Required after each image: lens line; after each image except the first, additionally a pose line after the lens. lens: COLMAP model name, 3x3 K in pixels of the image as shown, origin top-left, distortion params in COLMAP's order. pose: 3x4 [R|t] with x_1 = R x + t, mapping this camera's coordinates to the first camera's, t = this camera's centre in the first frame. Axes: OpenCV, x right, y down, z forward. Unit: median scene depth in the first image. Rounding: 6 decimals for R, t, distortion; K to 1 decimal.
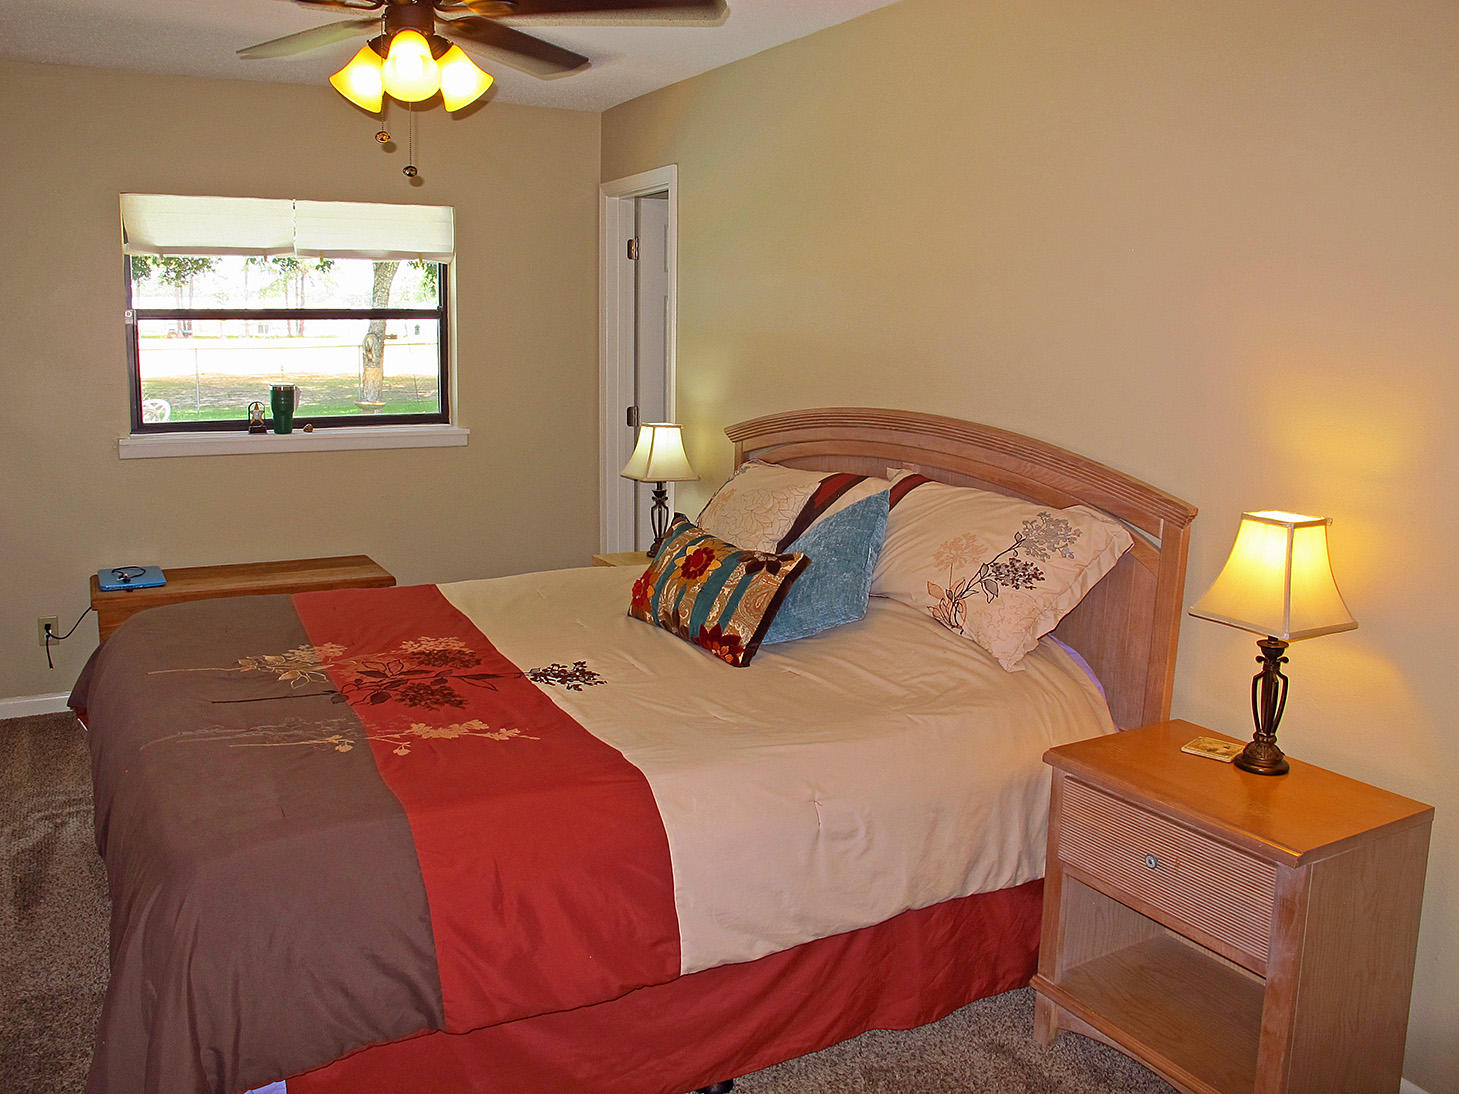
lens RADIAL K [[1227.5, 0, 725.2], [0, 1227.5, 503.9], [0, 0, 1]] dist [-0.147565, 0.112734]
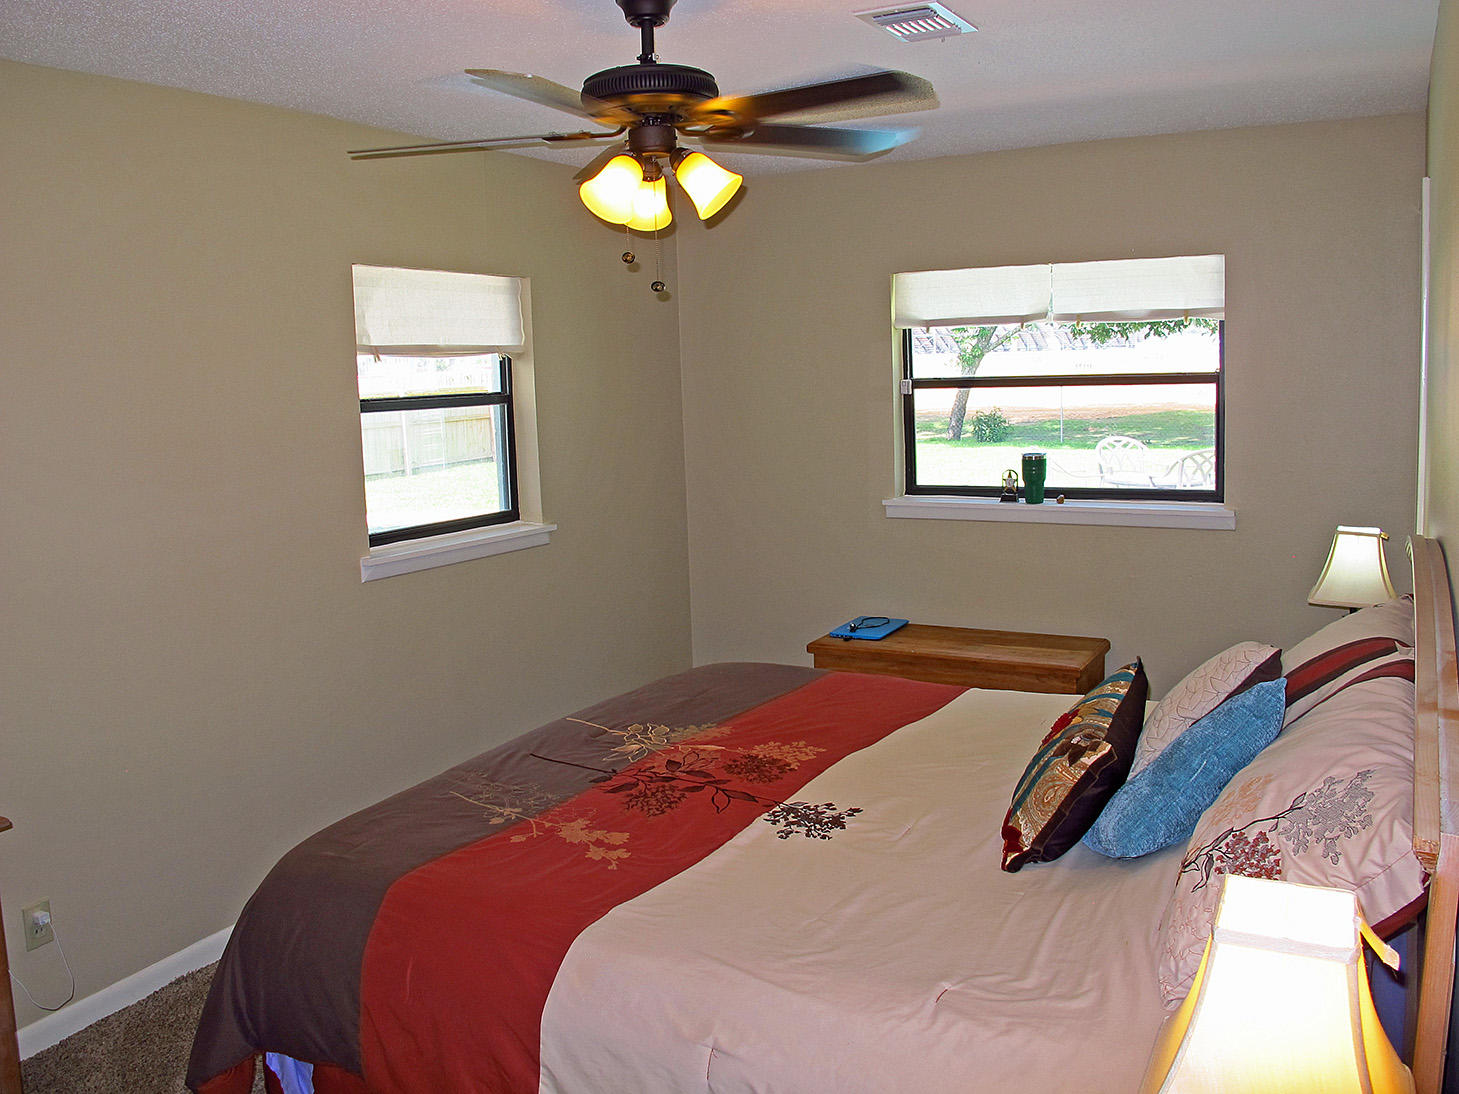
lens RADIAL K [[1227.5, 0, 725.2], [0, 1227.5, 503.9], [0, 0, 1]] dist [-0.147565, 0.112734]
pose [[0.517442, 0.066729, -0.853112, 0.353974], [-0.079810, 0.996373, 0.029527, -0.068283], [0.851988, 0.052809, 0.520891, 0.276731]]
